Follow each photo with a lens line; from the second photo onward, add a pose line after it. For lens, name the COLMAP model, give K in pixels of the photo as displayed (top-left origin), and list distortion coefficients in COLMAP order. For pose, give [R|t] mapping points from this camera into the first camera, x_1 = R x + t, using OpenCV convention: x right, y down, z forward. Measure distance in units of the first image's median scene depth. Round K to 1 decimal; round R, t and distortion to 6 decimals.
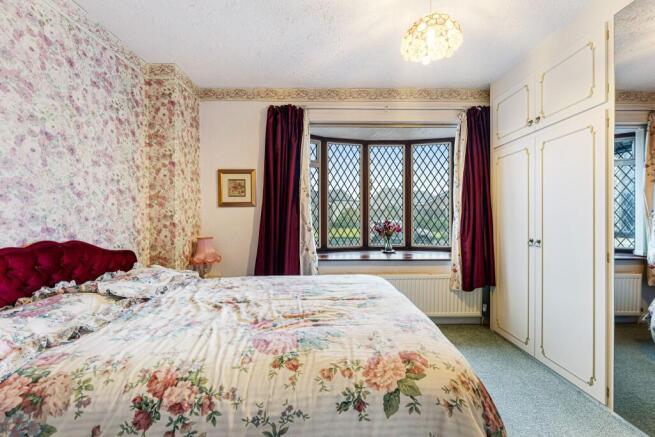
lens RADIAL K [[270.1, 0, 330.2], [0, 270.1, 218.6], [0, 0, 1]] dist [-0.006990, 0.000464]
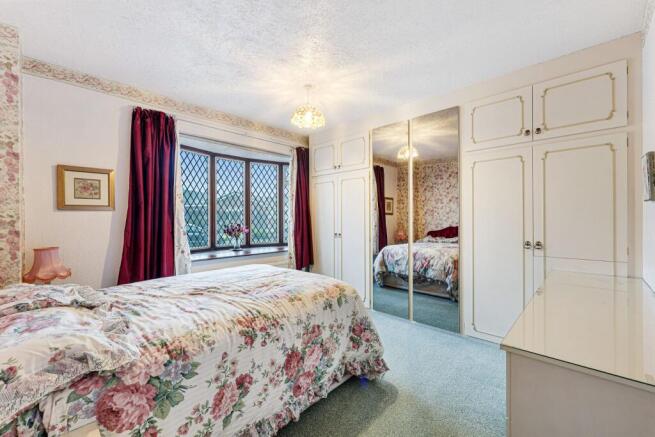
lens RADIAL K [[270.1, 0, 329.0], [0, 270.1, 222.4], [0, 0, 1]] dist [-0.006990, 0.000464]
pose [[0.701668, -0.009822, 0.712437, -0.427378], [0.003242, 0.999939, 0.010592, -0.011978], [-0.712497, -0.005123, 0.701657, -0.167797]]
